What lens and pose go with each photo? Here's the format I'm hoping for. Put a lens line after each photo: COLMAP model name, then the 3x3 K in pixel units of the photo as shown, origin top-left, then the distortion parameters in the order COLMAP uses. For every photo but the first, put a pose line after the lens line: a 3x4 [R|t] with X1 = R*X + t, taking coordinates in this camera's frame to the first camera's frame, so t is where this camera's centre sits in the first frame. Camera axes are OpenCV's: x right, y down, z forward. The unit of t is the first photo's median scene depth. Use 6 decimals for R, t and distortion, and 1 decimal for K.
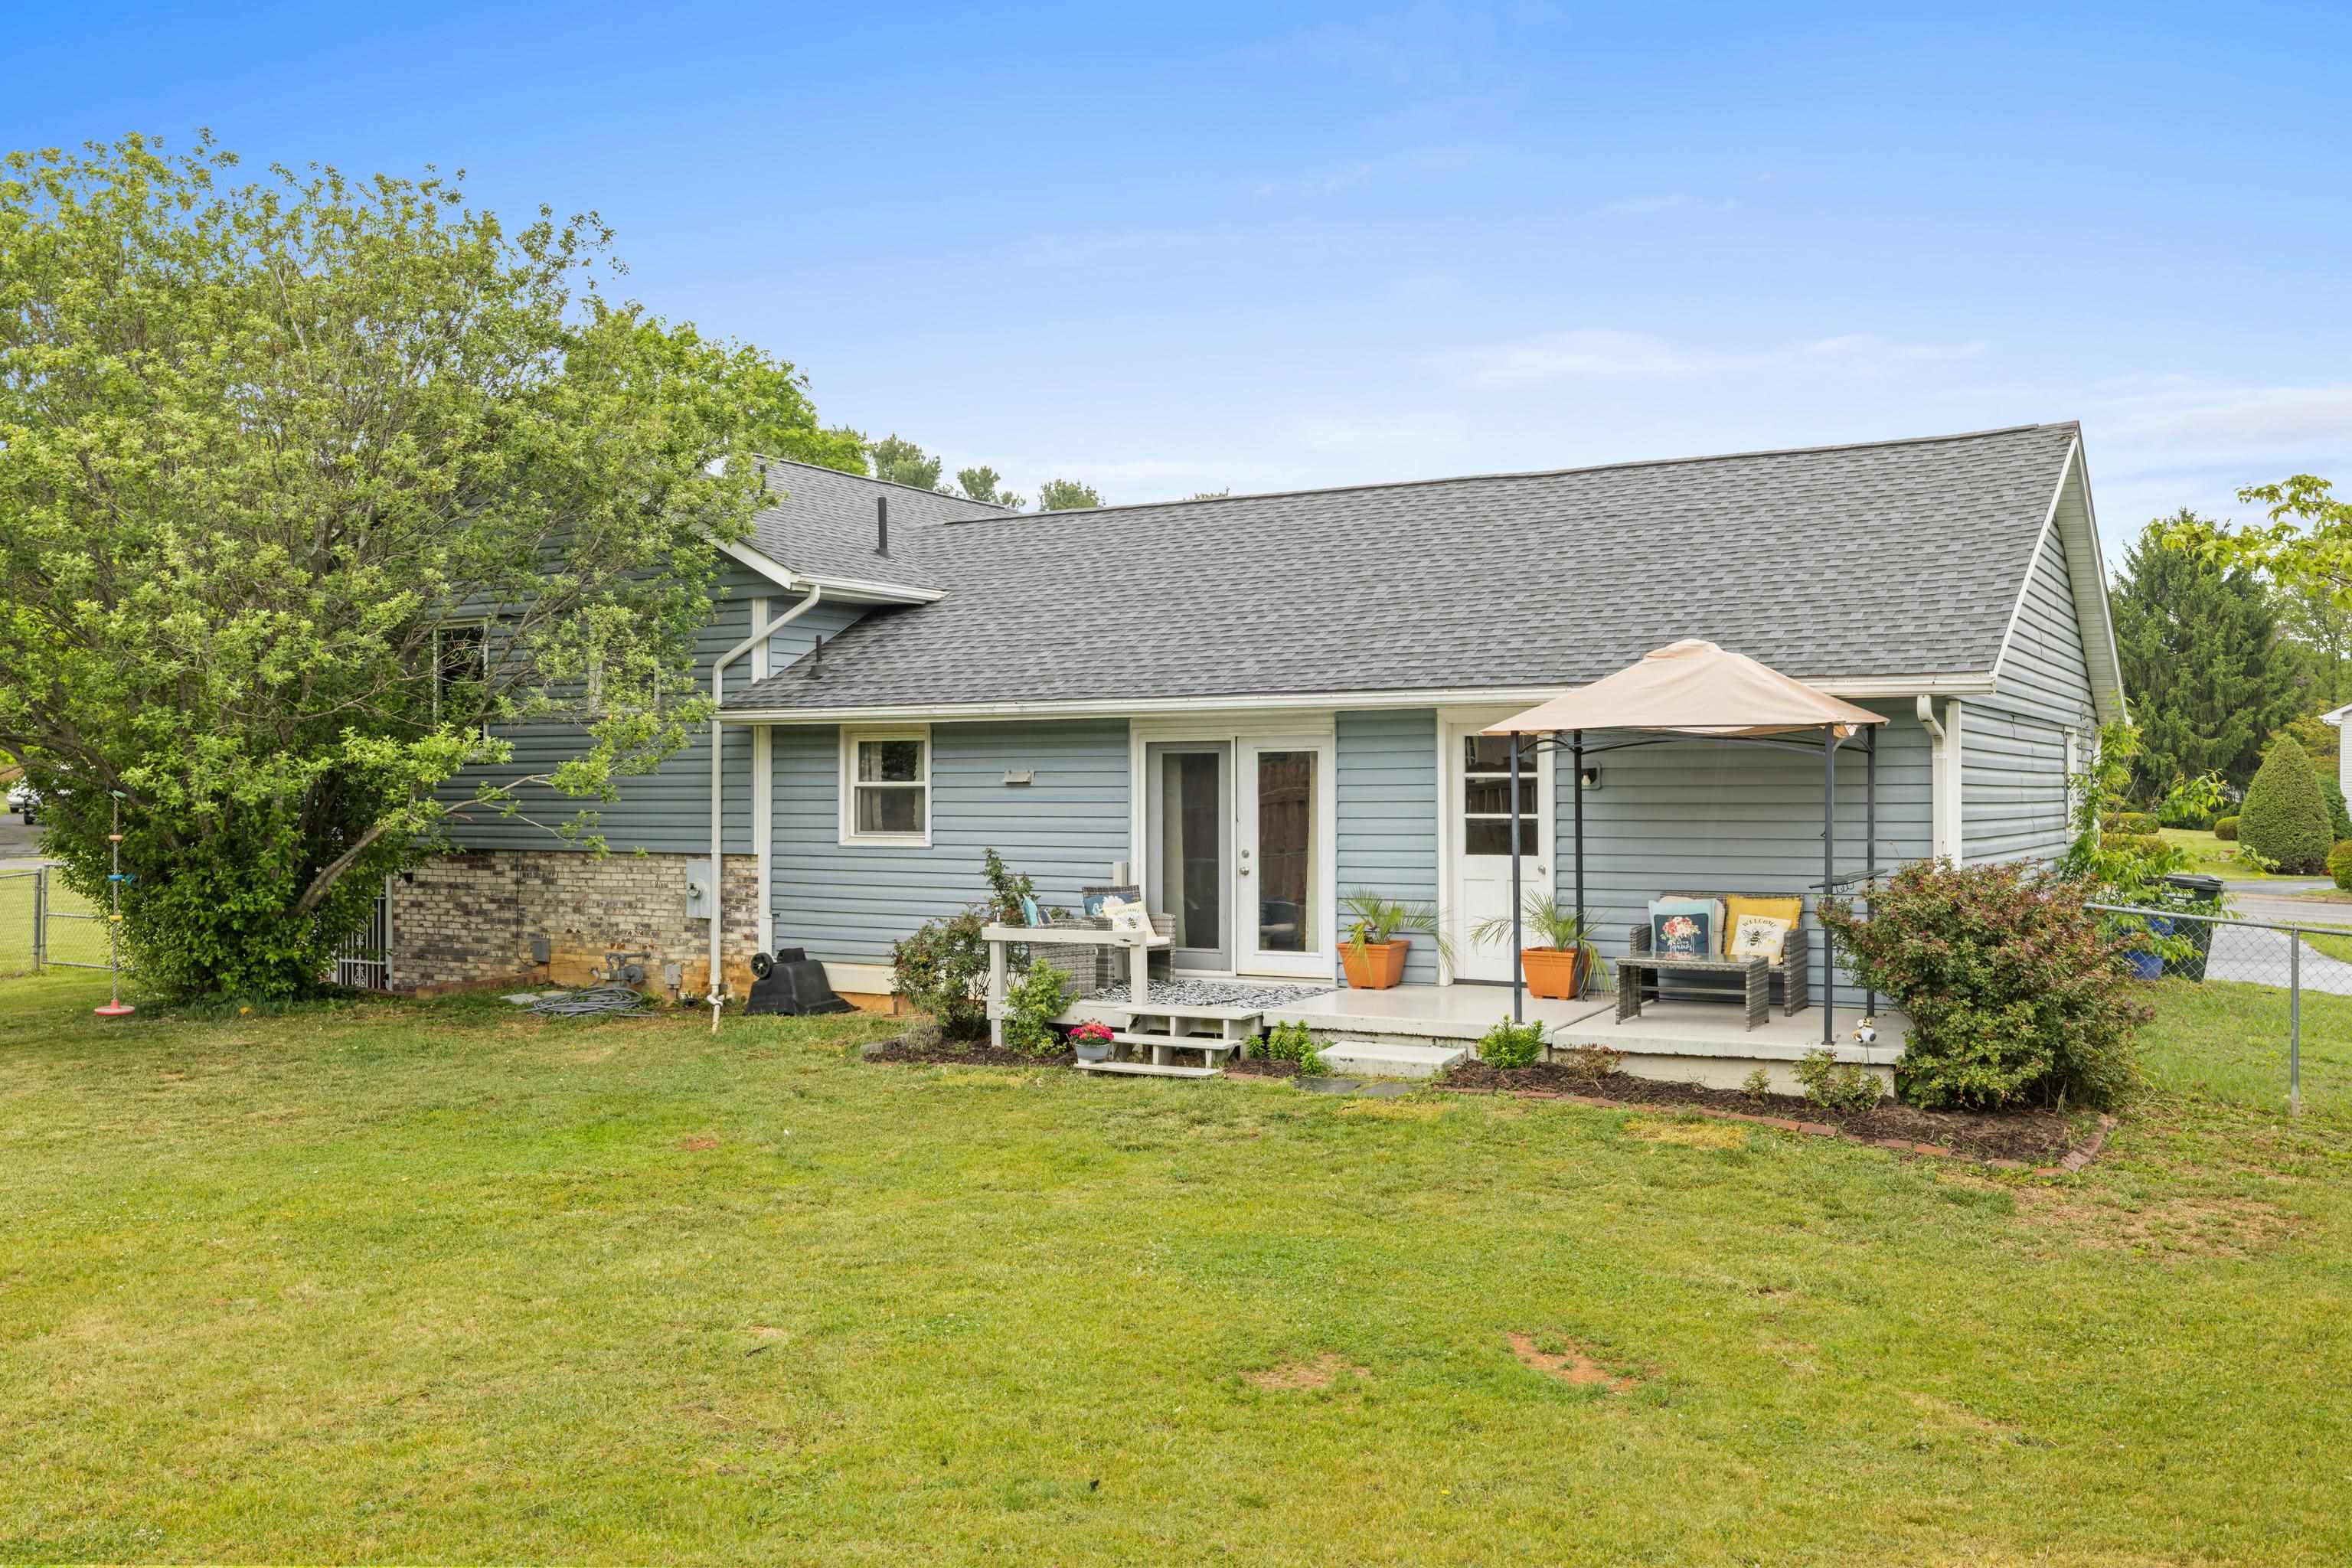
lens RADIAL K [[2084.7, 0, 1165.1], [0, 2084.7, 783.2], [0, 0, 1]] dist [0.000603, 0.006451]
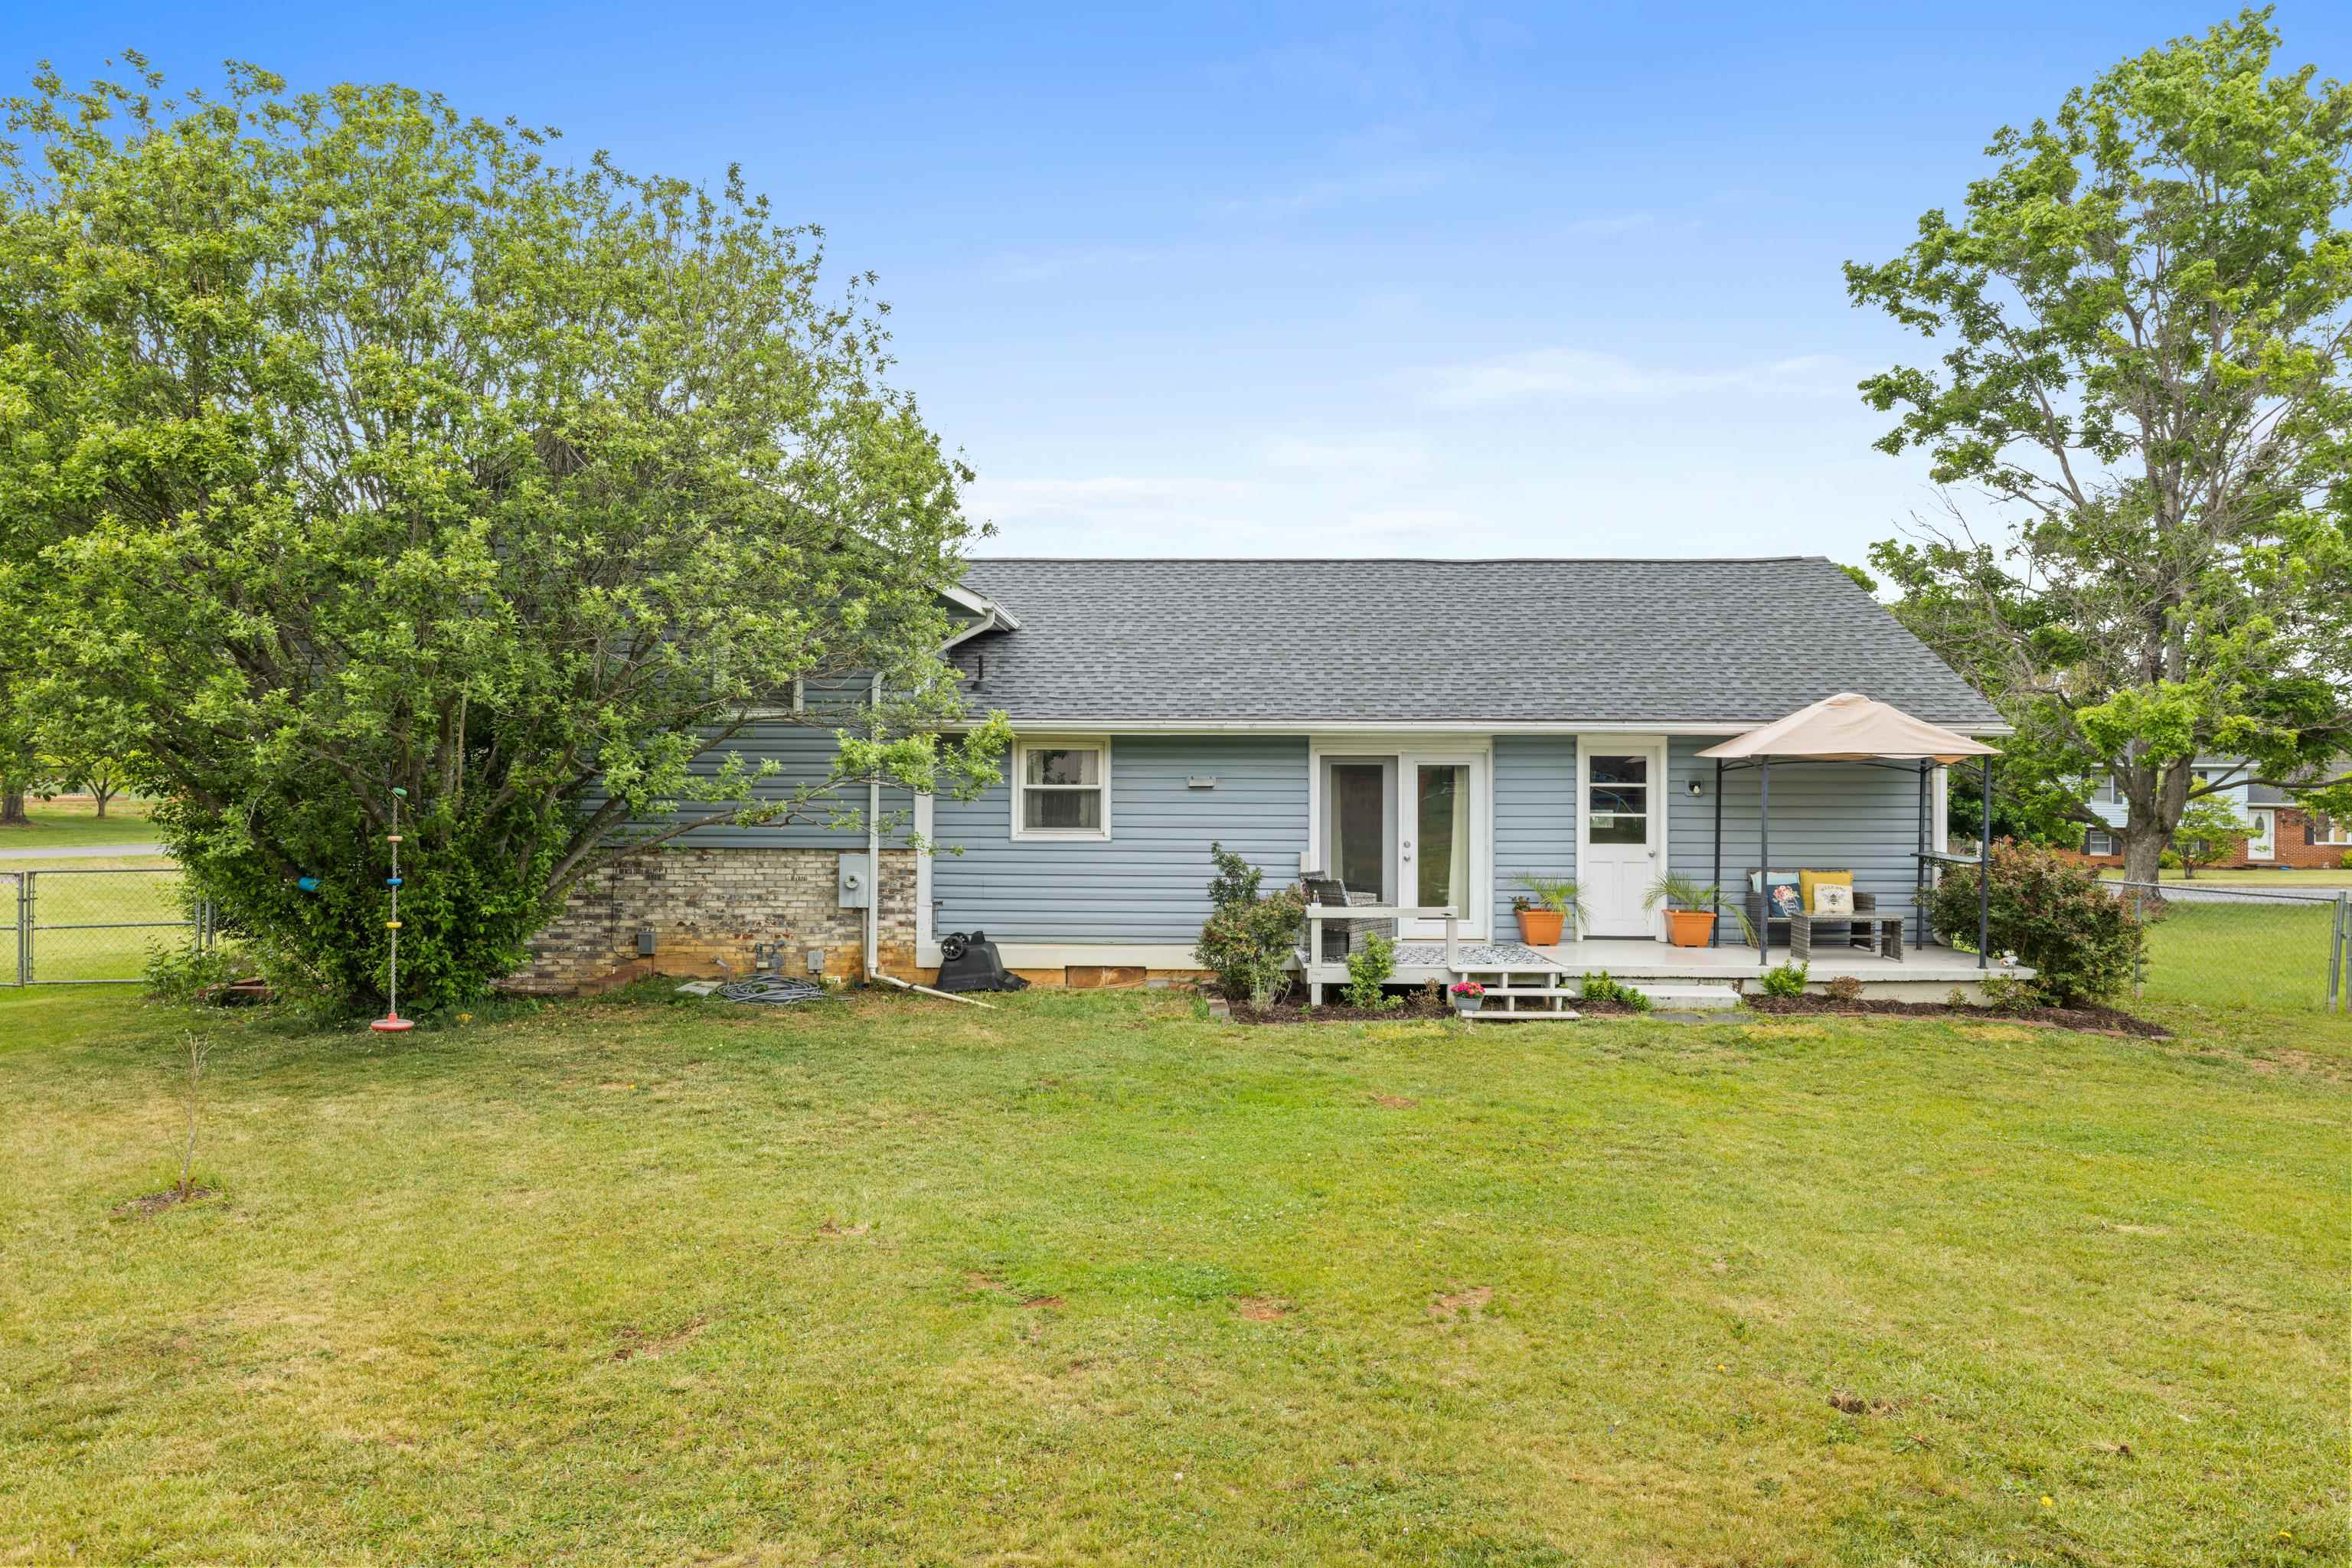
lens RADIAL K [[1603.4, 0, 1178.9], [0, 1603.4, 781.1], [0, 0, 1]] dist [0.001193, 0.002691]
pose [[0.872757, 0.009901, 0.488055, -0.597620], [-0.008428, 0.999951, -0.005214, 0.001379], [-0.488083, 0.000437, 0.872797, 0.223182]]
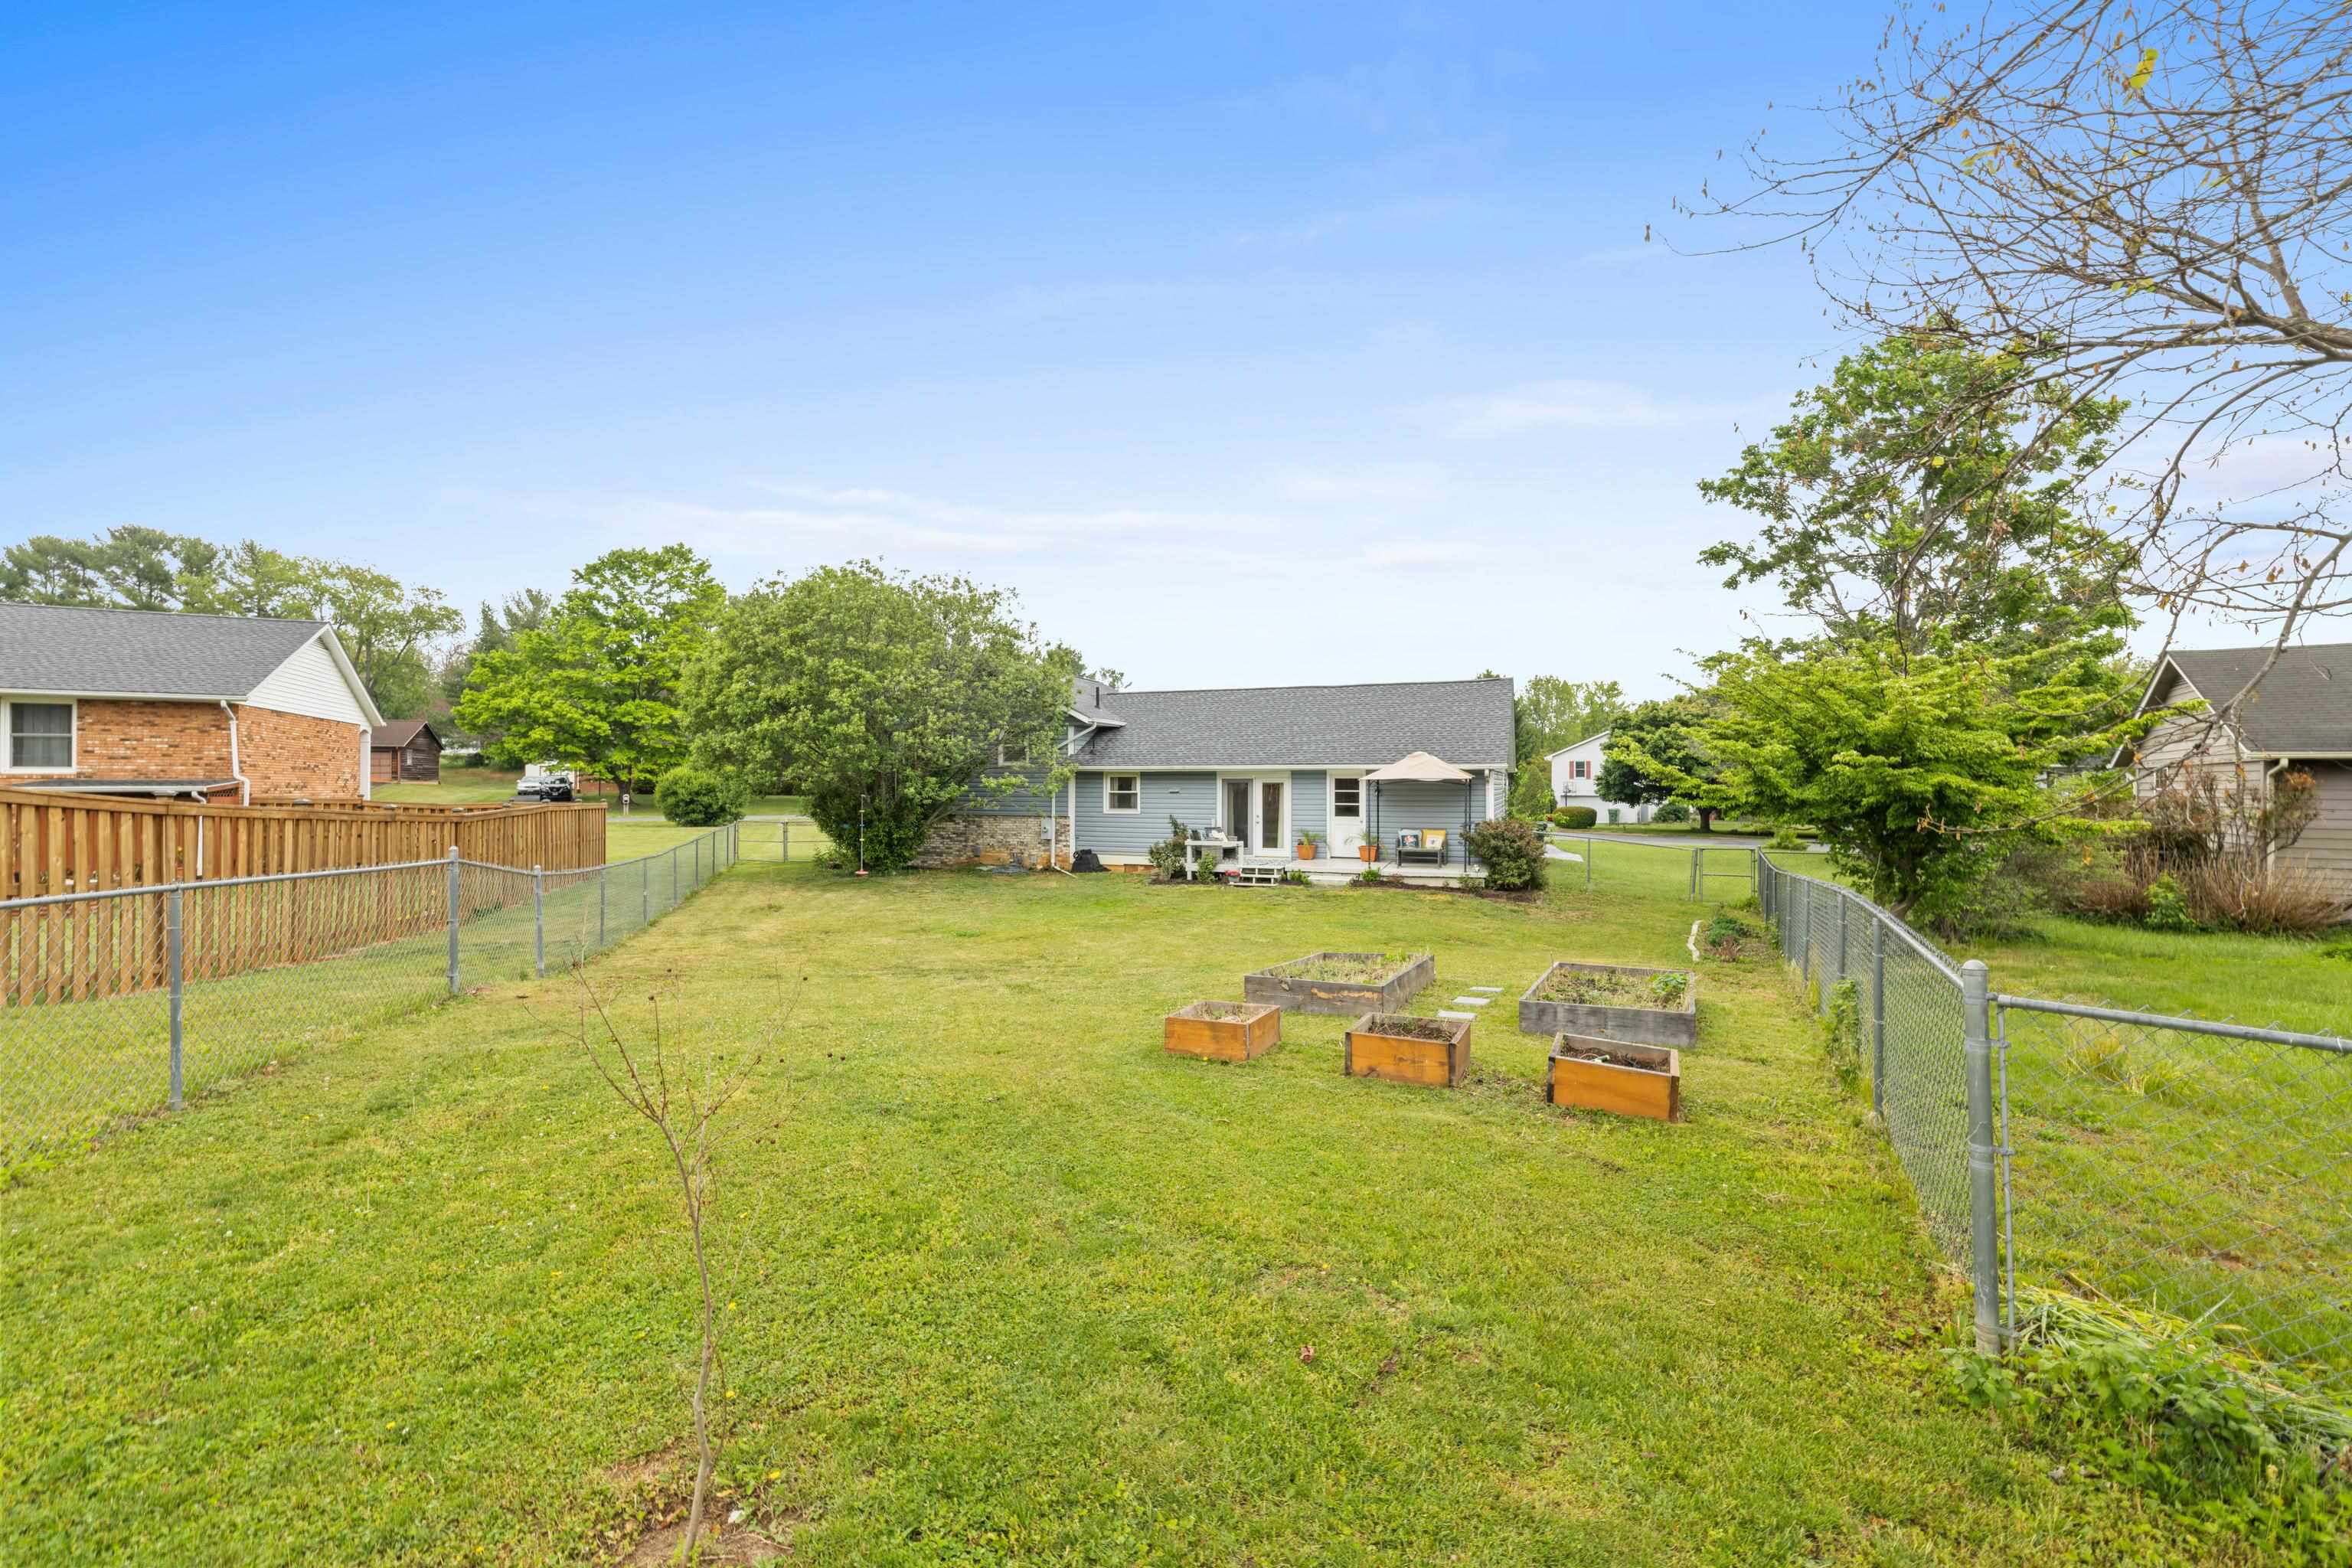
lens RADIAL K [[993.0, 0, 1169.0], [0, 993.0, 787.0], [0, 0, 1]] dist [0.001419, 0.001353]
pose [[0.986890, 0.002377, 0.161377, -0.339882], [-0.003805, 0.999956, 0.008539, -0.021586], [-0.161350, -0.009041, 0.986856, -0.422616]]
